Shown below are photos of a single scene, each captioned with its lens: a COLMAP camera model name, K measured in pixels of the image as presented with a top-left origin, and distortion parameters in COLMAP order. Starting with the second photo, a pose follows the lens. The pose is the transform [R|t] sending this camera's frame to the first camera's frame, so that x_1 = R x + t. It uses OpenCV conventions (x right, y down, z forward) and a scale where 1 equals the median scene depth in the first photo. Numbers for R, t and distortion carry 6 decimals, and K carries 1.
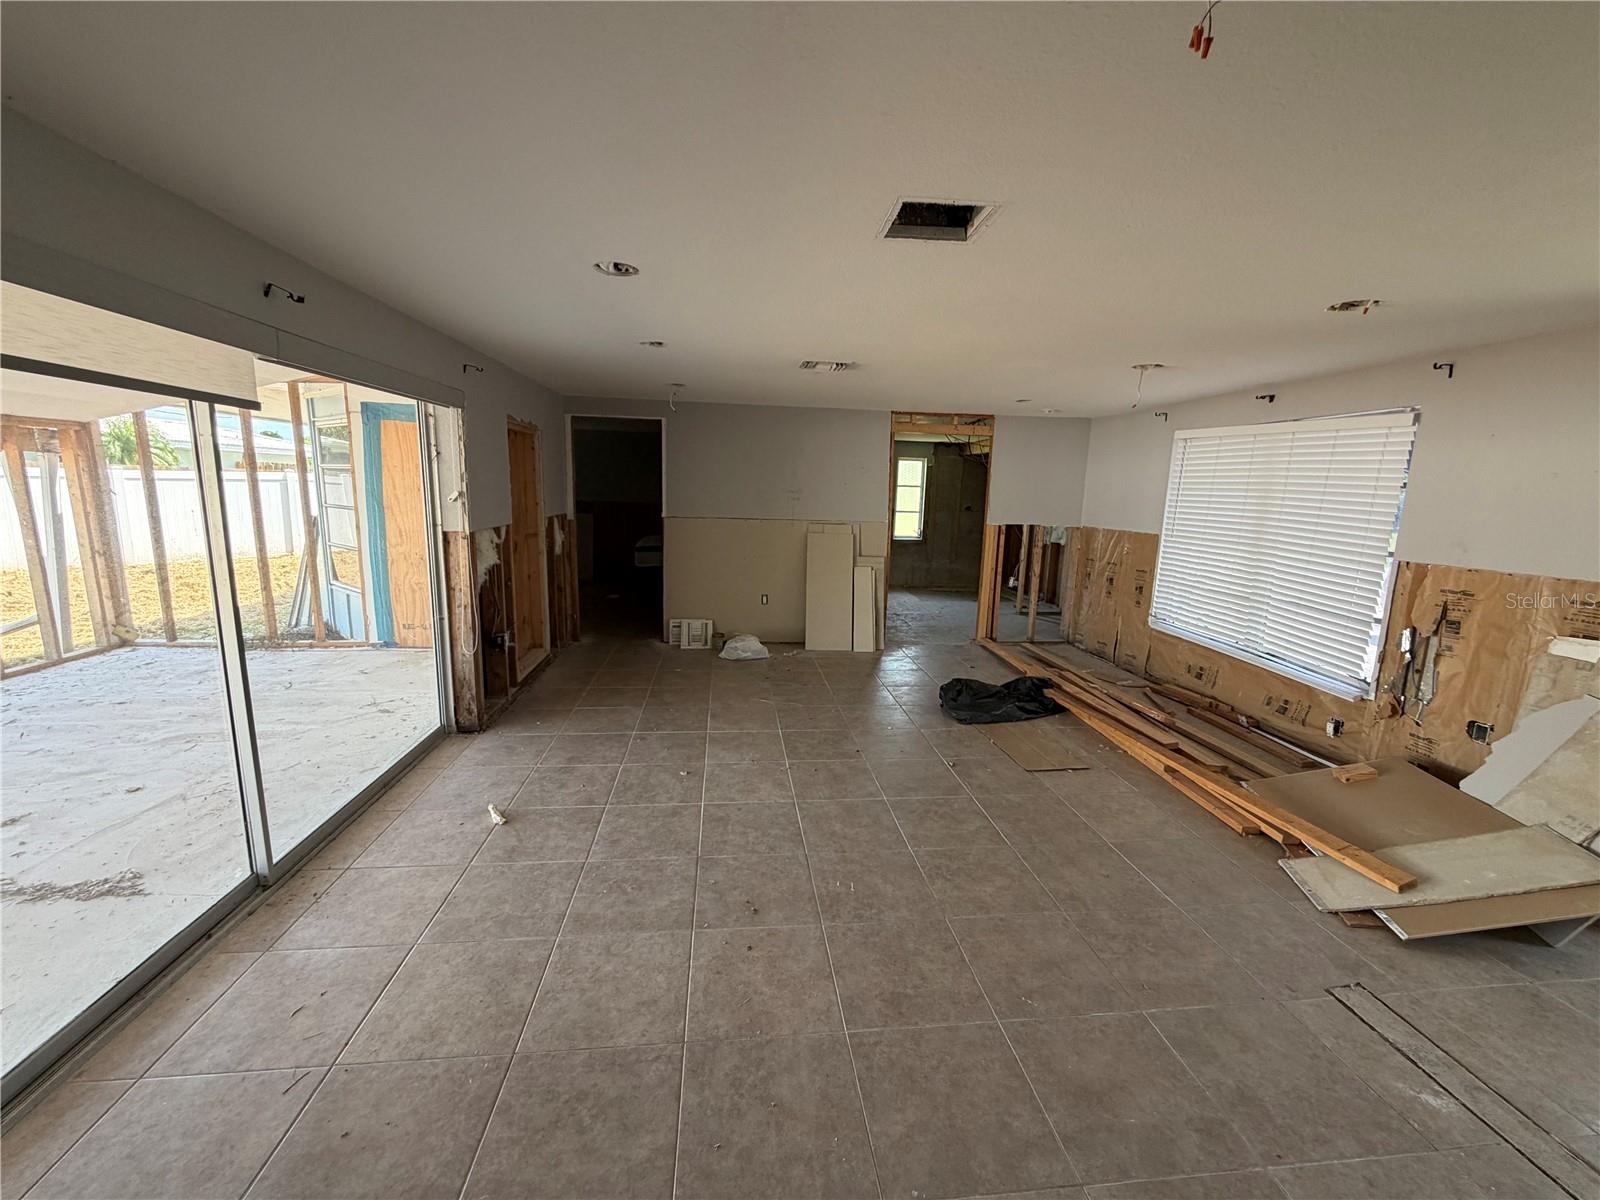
lens RADIAL K [[640.4, 0, 797.1], [0, 640.4, 602.6], [0, 0, 1]] dist [0.000432, -0.000067]
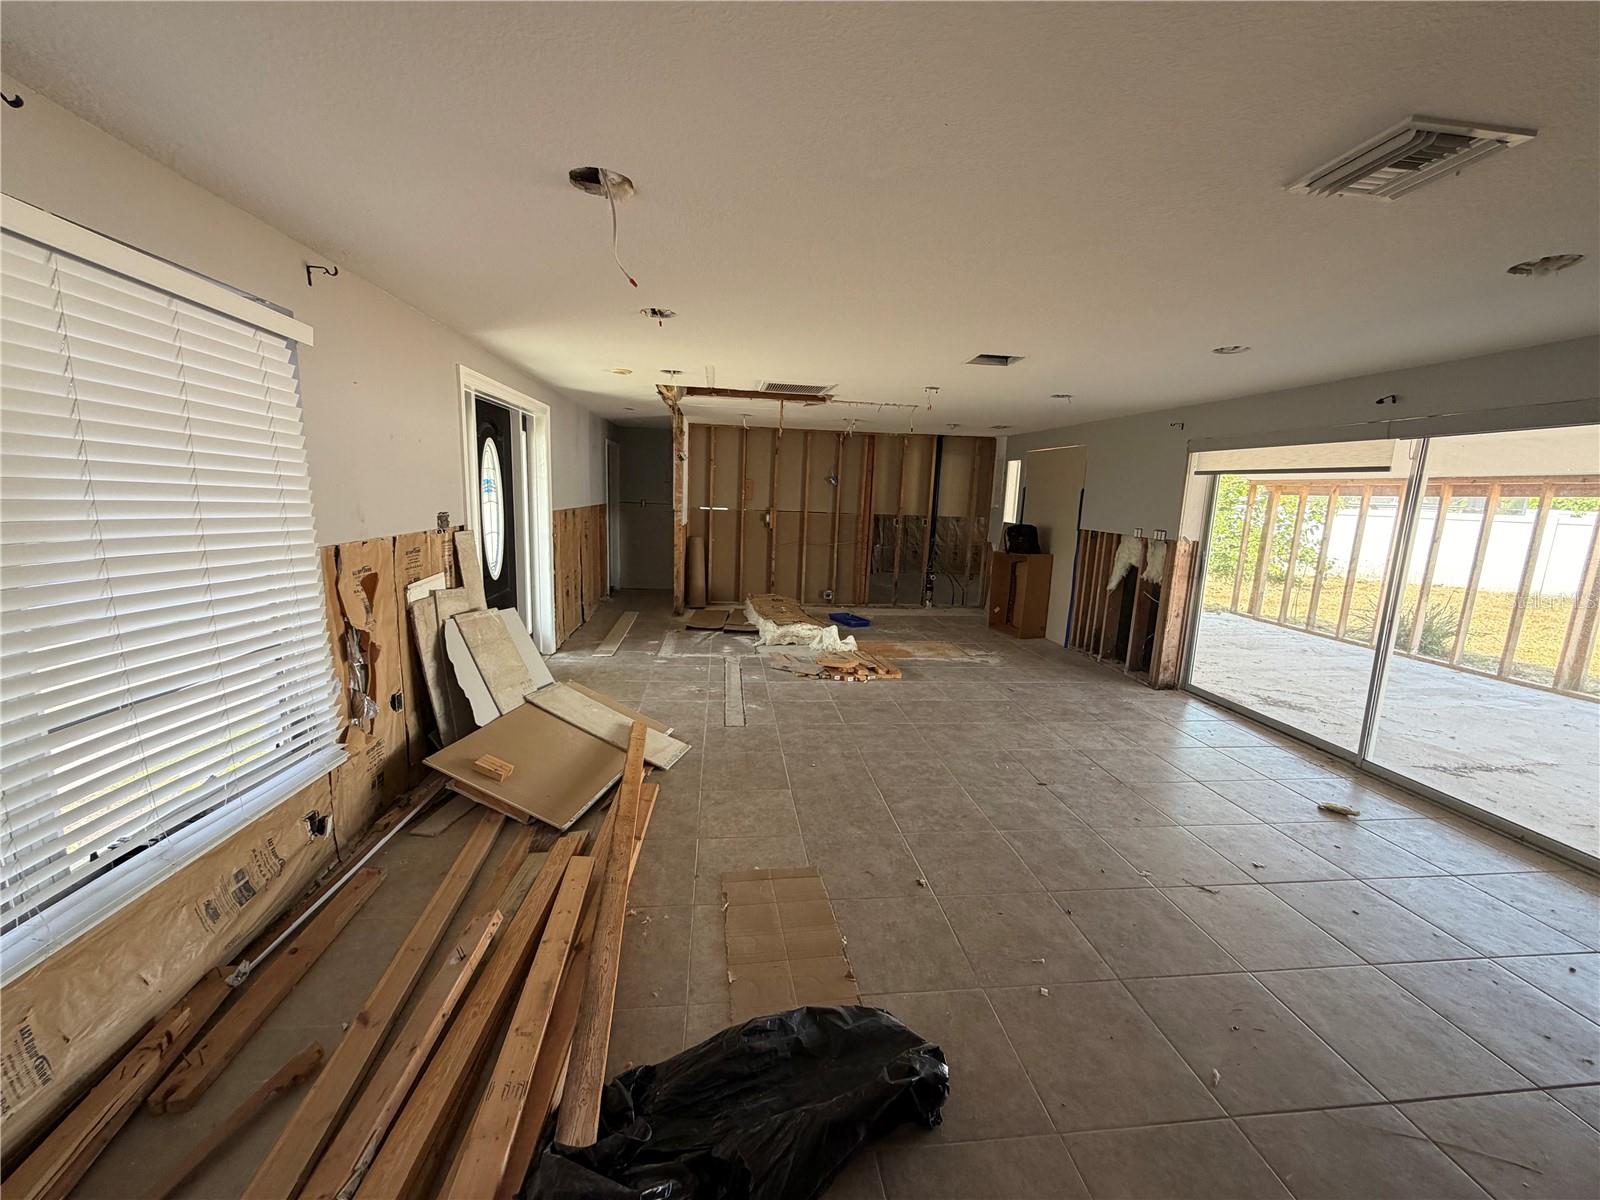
lens RADIAL K [[640.4, 0, 797.7], [0, 640.4, 599.1], [0, 0, 1]] dist [0.000432, -0.000067]
pose [[-0.997781, -0.063702, -0.019381, 0.359752], [-0.066500, 0.938616, 0.338492, -0.229501], [-0.003371, 0.339030, -0.940770, 1.365208]]
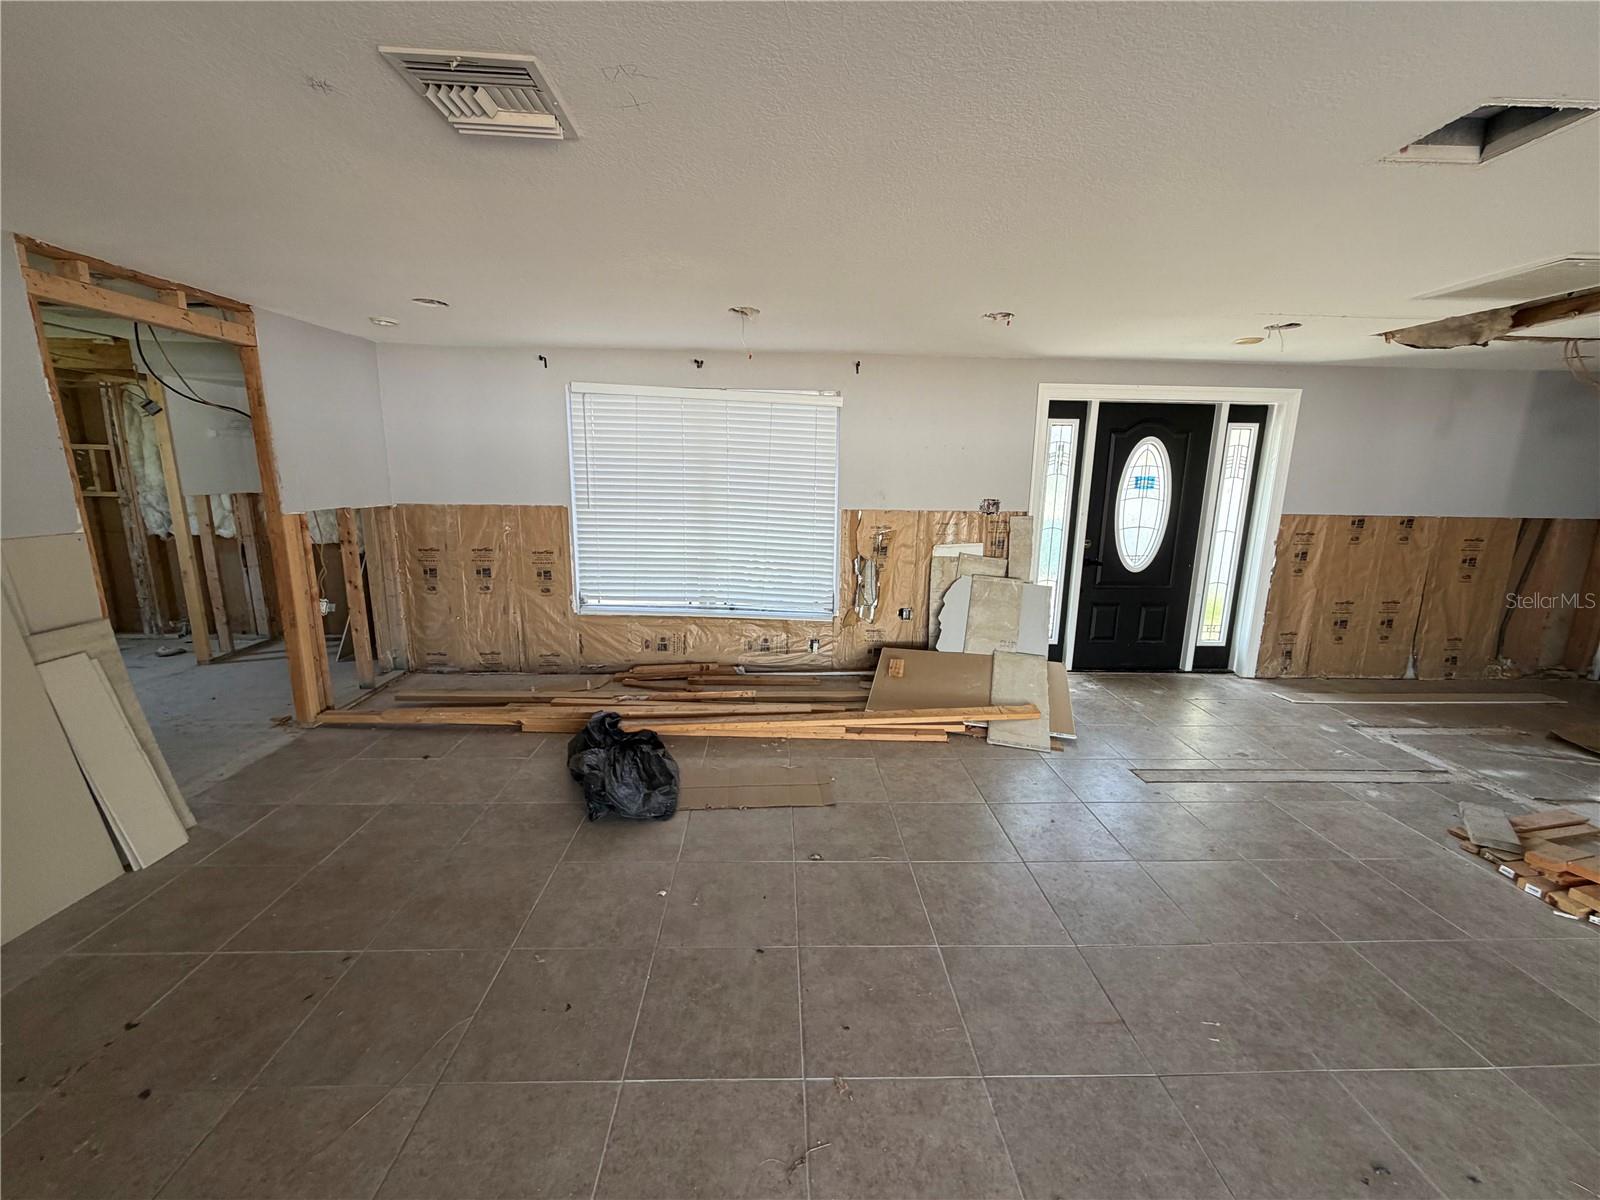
lens RADIAL K [[640.4, 0, 792.4], [0, 640.4, 598.6], [0, 0, 1]] dist [0.000432, -0.000067]
pose [[0.075206, -0.224596, 0.971546, -0.328841], [0.161446, 0.964193, 0.210399, -0.149403], [-0.984012, 0.141029, 0.108773, 0.799948]]
